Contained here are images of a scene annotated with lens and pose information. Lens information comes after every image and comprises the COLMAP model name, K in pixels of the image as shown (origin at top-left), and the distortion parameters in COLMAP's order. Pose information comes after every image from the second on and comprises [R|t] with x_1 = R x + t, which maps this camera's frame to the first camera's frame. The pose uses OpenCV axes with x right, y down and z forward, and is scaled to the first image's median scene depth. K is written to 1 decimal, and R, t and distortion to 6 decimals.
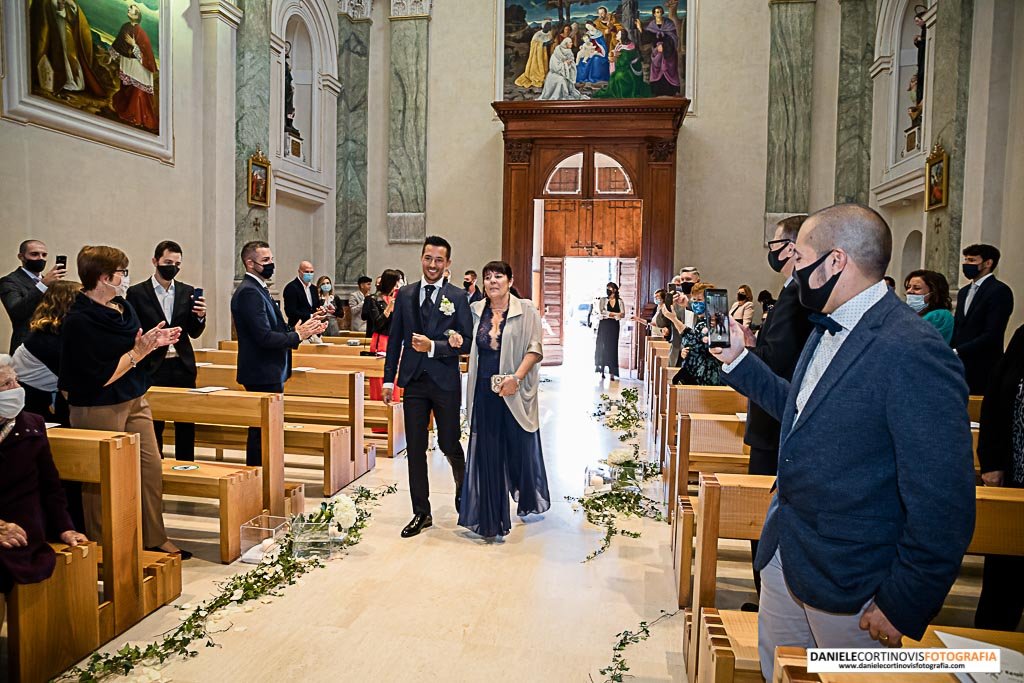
lens RADIAL K [[719.5, 0, 512.0], [0, 719.5, 341.5], [0, 0, 1]] dist [-0.108844, 0.093861]
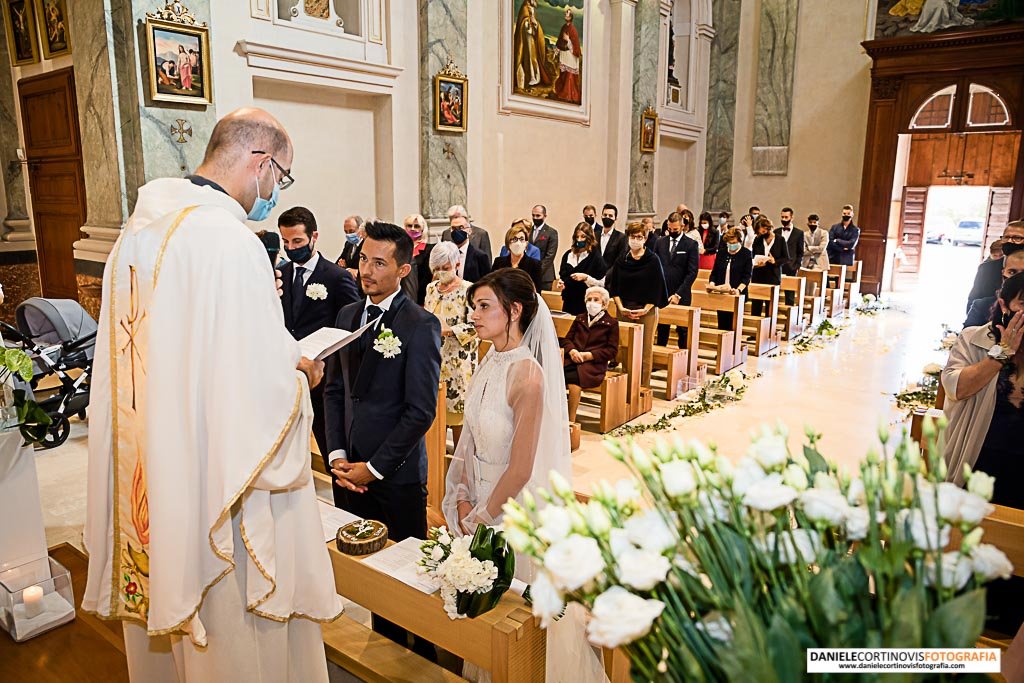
lens RADIAL K [[719.5, 0, 512.0], [0, 719.5, 341.5], [0, 0, 1]] dist [-0.108844, 0.093861]
pose [[0.889569, 0.081631, -0.449448, 0.014856], [-0.025722, 0.991294, 0.129133, -0.018388], [0.456077, -0.103312, 0.883924, -0.234738]]
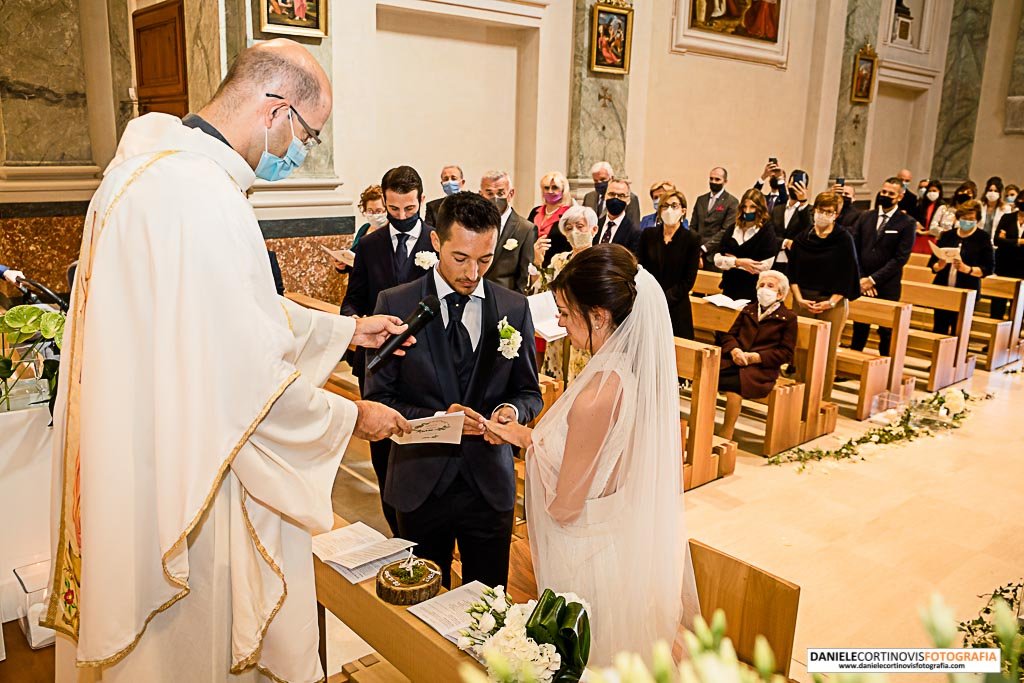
lens RADIAL K [[835.4, 0, 512.0], [0, 835.4, 341.5], [0, 0, 1]] dist [-0.078479, 0.088945]
pose [[0.776030, 0.147267, -0.613262, 0.014058], [-0.060228, 0.985217, 0.160374, -0.019423], [0.627814, -0.087519, 0.773428, -0.209603]]
